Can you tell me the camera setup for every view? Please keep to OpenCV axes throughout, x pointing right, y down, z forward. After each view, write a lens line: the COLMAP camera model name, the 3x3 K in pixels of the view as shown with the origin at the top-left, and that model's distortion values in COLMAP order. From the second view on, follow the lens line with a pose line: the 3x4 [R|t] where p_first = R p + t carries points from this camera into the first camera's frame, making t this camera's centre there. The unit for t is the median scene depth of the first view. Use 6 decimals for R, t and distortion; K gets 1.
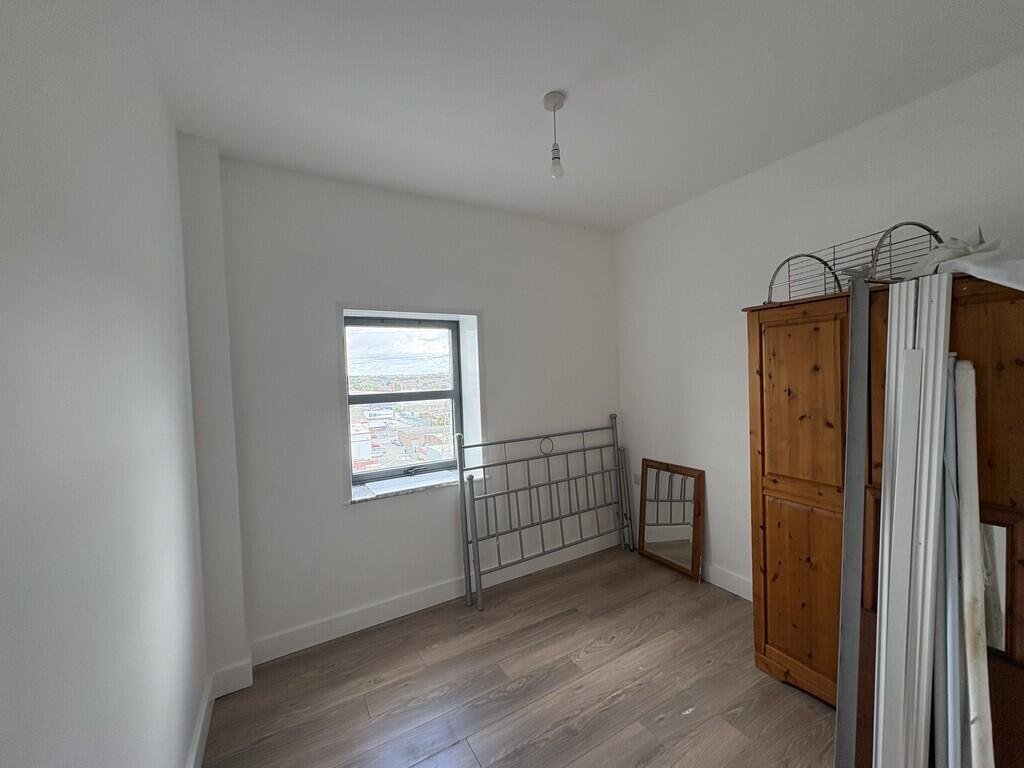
lens RADIAL K [[407.1, 0, 513.7], [0, 407.1, 383.3], [0, 0, 1]] dist [0.009149, 0.000505]
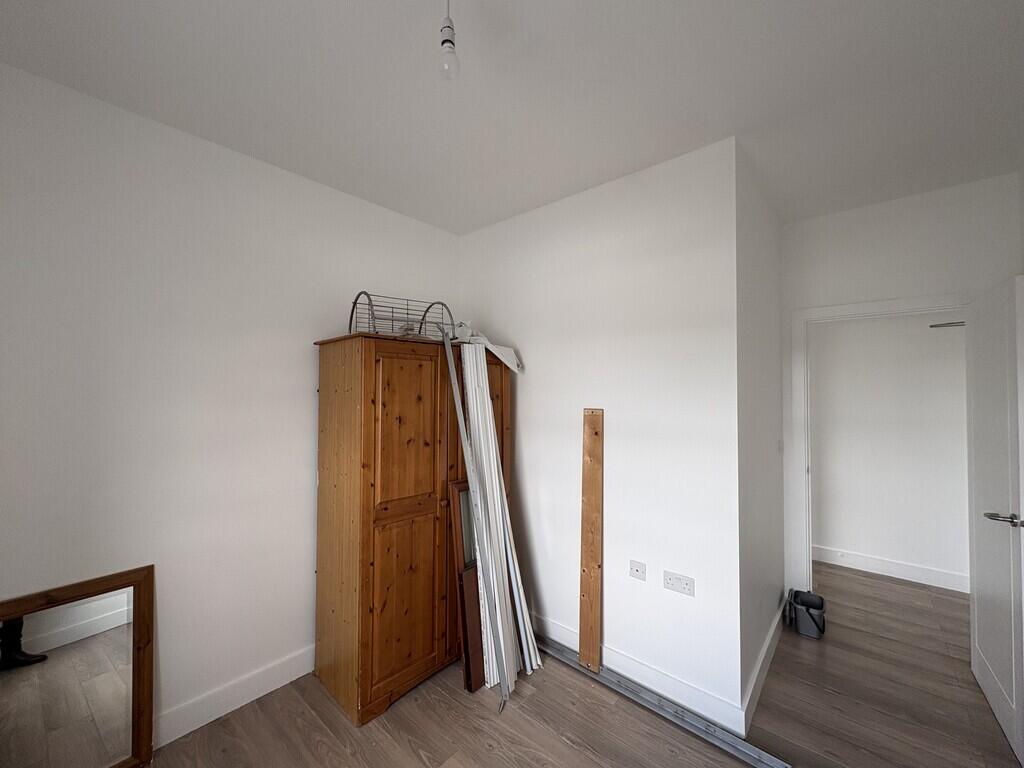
lens RADIAL K [[407.1, 0, 512.8], [0, 407.1, 385.7], [0, 0, 1]] dist [0.009149, 0.000505]
pose [[-0.319345, 0.049678, 0.946335, -0.456586], [0.031395, 0.998631, -0.041829, -0.013789], [-0.947118, 0.016352, -0.320468, 1.073254]]
